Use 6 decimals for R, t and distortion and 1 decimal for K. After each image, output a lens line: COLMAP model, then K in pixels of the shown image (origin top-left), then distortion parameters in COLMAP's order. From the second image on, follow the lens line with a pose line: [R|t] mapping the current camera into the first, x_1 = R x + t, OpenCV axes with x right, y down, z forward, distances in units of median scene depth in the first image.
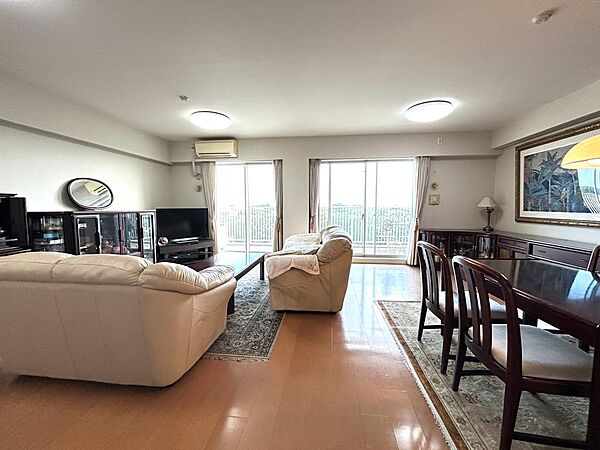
lens RADIAL K [[244.4, 0, 300.5], [0, 244.4, 222.4], [0, 0, 1]] dist [-0.000858, 0.000966]
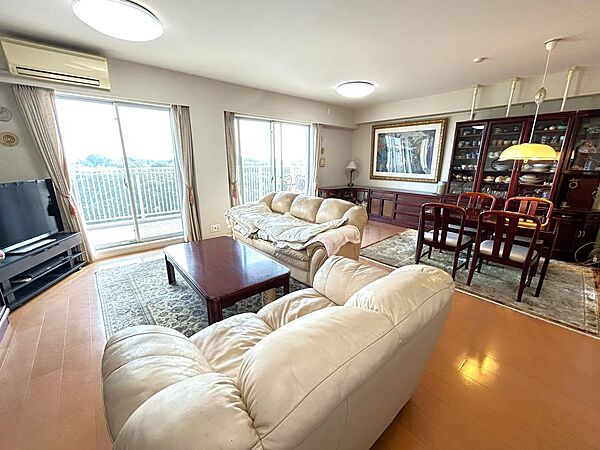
lens RADIAL K [[244.4, 0, 304.0], [0, 244.4, 224.5], [0, 0, 1]] dist [-0.000858, 0.000966]
pose [[0.683027, -0.183661, 0.706925, -0.694834], [0.041568, 0.976075, 0.213423, -0.092491], [-0.729210, -0.116388, 0.674320, 0.363341]]
